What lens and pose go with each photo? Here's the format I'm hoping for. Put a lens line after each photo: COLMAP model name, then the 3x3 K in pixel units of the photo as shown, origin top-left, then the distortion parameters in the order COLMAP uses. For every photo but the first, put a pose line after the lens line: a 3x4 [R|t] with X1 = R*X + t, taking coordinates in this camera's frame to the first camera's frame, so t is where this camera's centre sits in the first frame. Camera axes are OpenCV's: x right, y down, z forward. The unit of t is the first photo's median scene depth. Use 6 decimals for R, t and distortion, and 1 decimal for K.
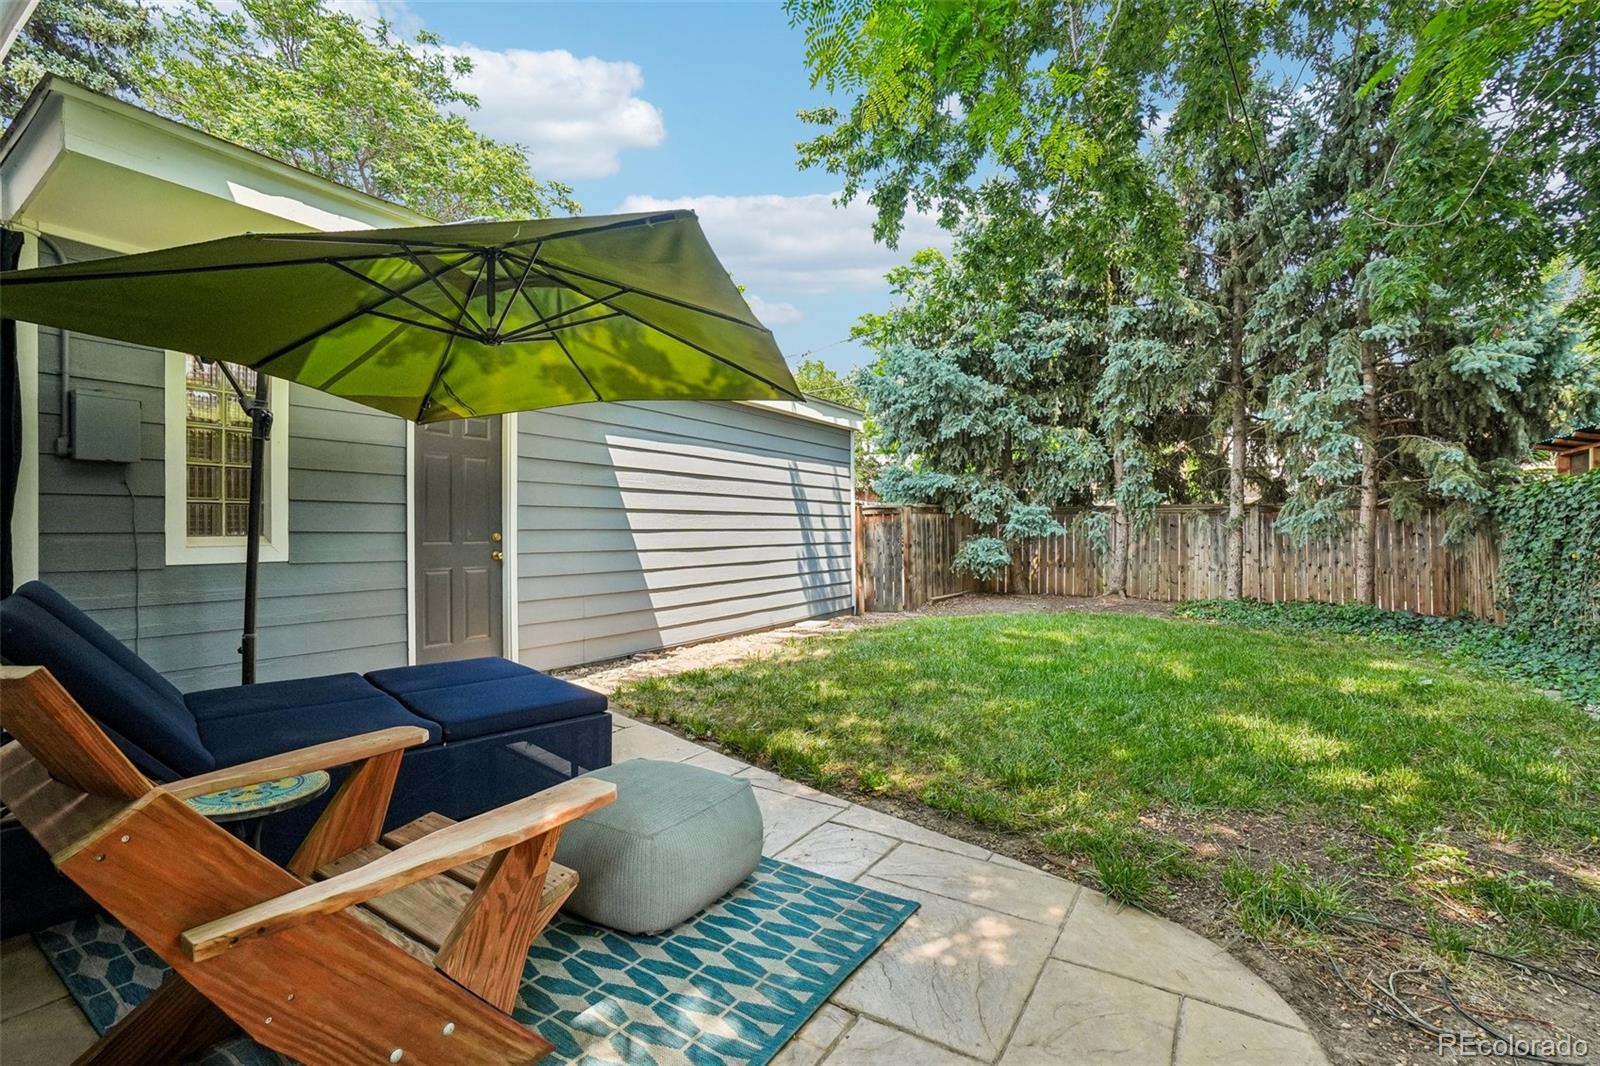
lens RADIAL K [[706.0, 0, 783.2], [0, 706.0, 530.5], [0, 0, 1]] dist [-0.034614, 0.000472]
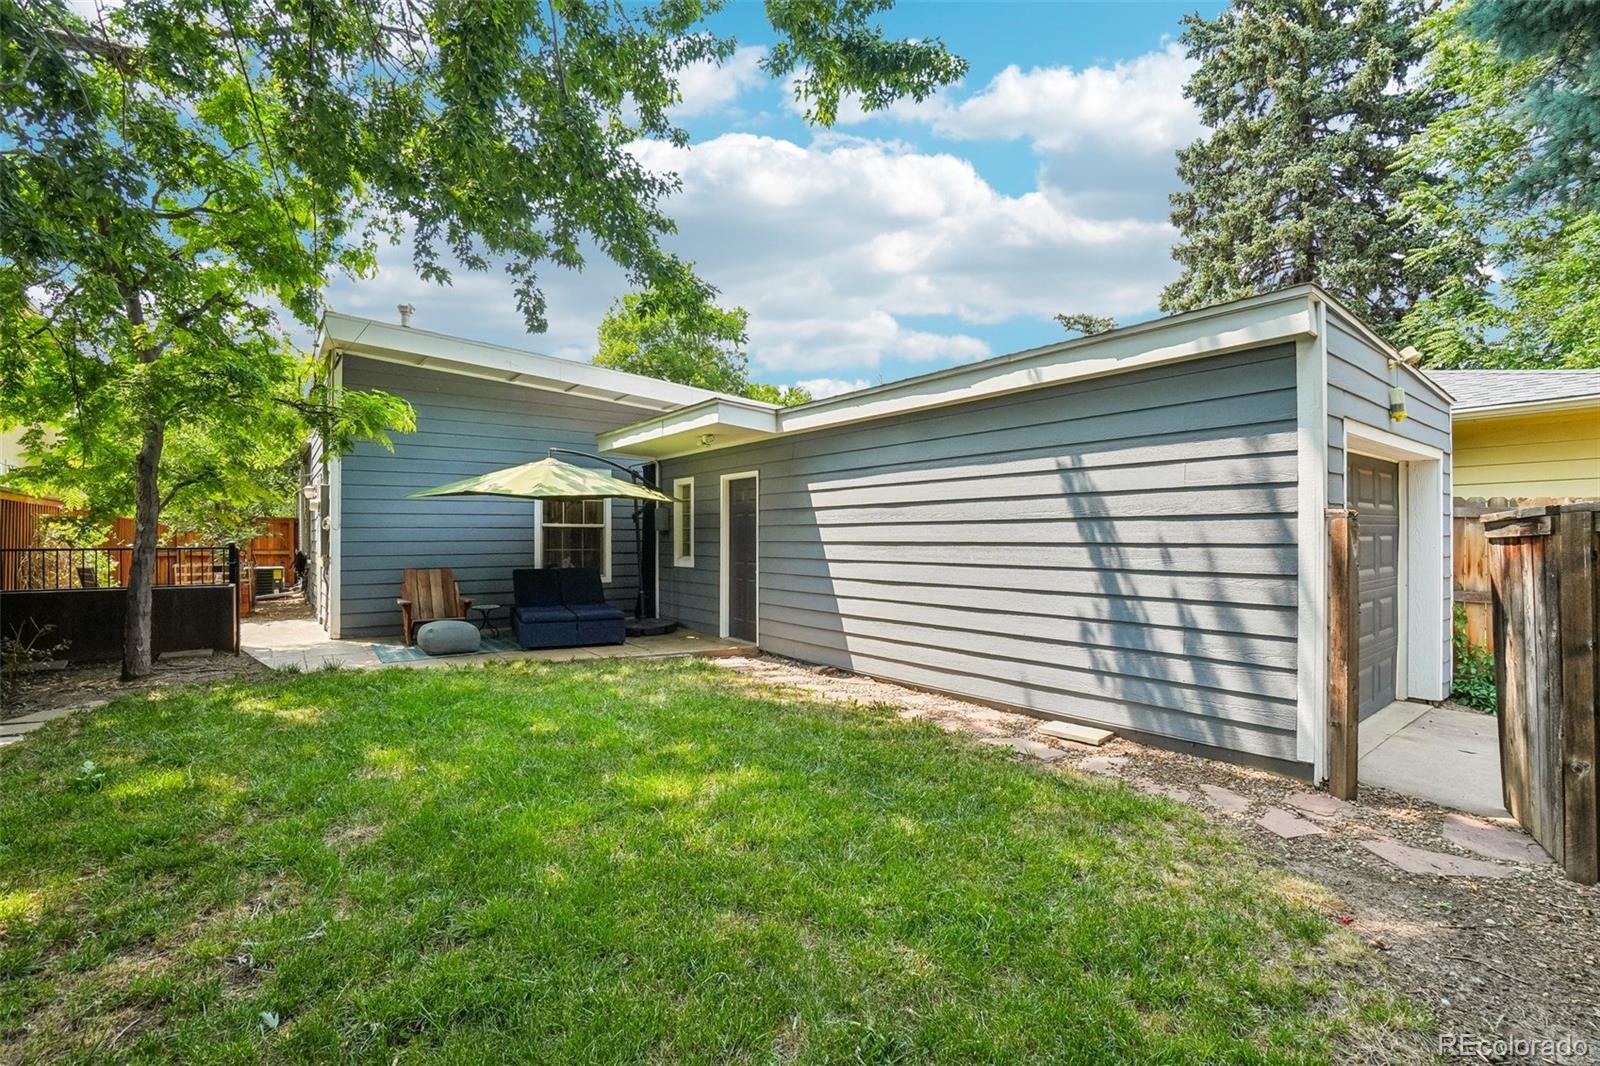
lens RADIAL K [[706.0, 0, 785.4], [0, 706.0, 537.3], [0, 0, 1]] dist [-0.034614, 0.000472]
pose [[-0.345086, 0.001548, -0.938570, 1.075838], [-0.000058, 0.999999, 0.001671, -0.047384], [0.938571, 0.000632, -0.345085, 1.577055]]
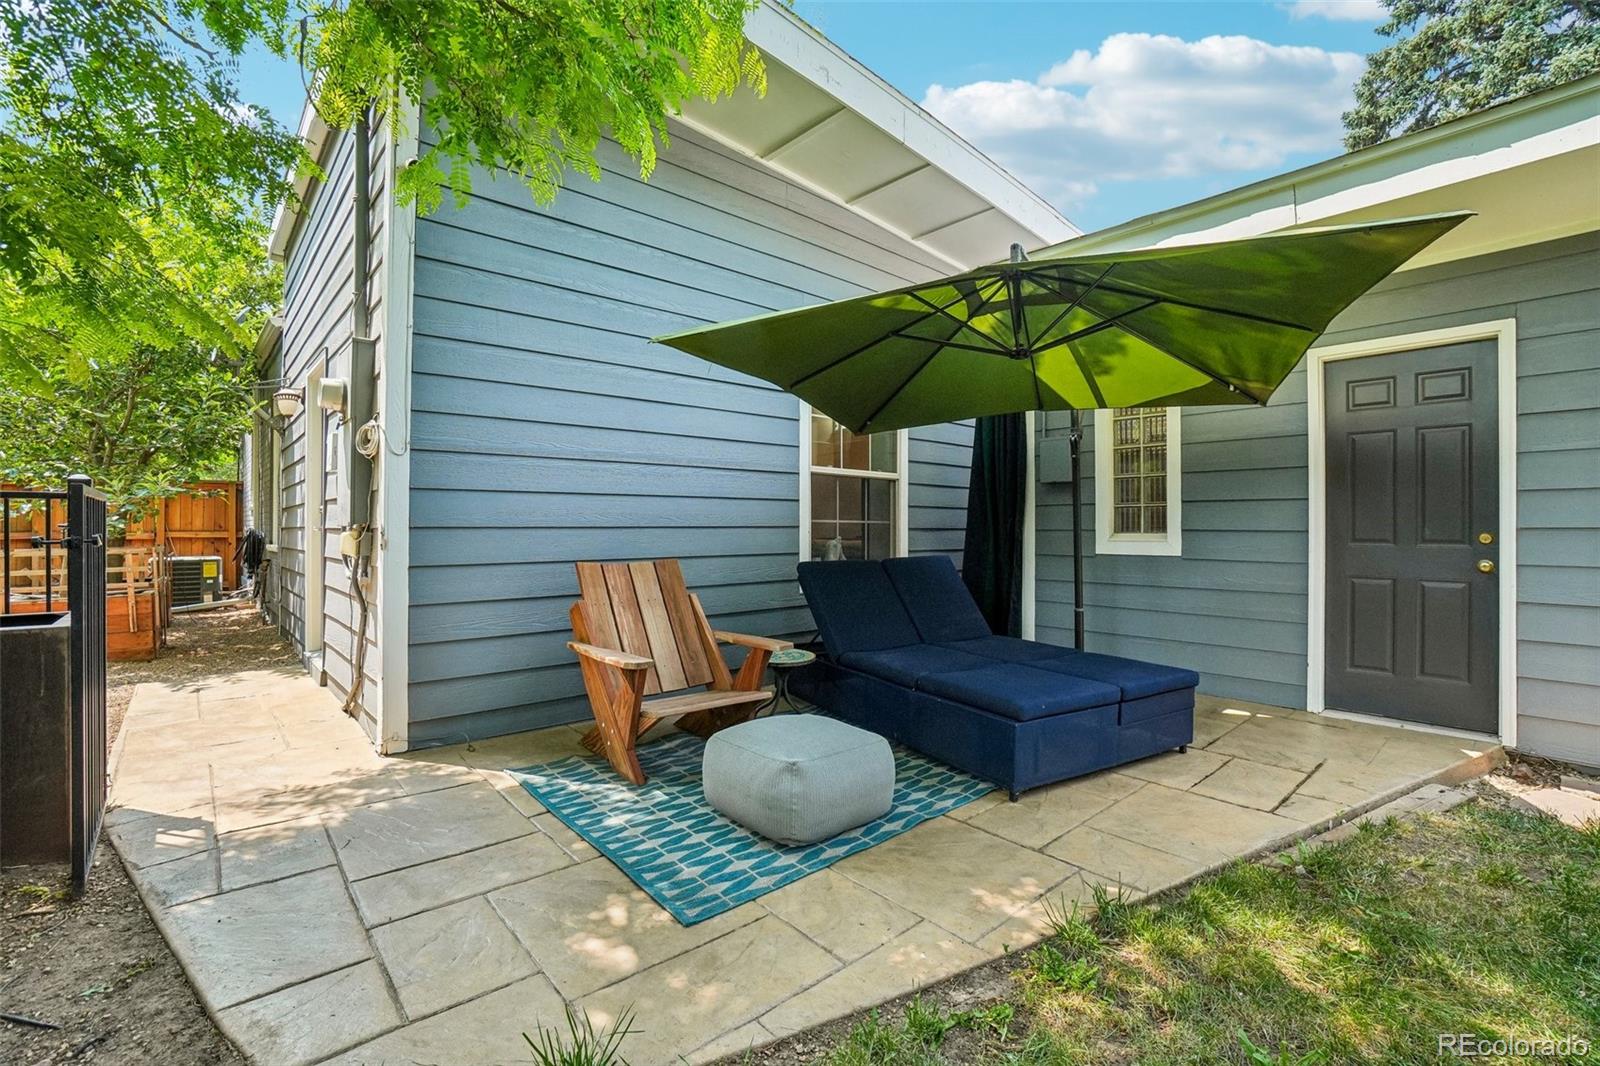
lens RADIAL K [[706.0, 0, 799.4], [0, 706.0, 525.0], [0, 0, 1]] dist [-0.034614, 0.000472]
pose [[-0.264514, -0.002928, -0.964377, 0.397649], [-0.002431, 0.999994, -0.002369, -0.001693], [0.964379, 0.001718, -0.264519, 0.521340]]
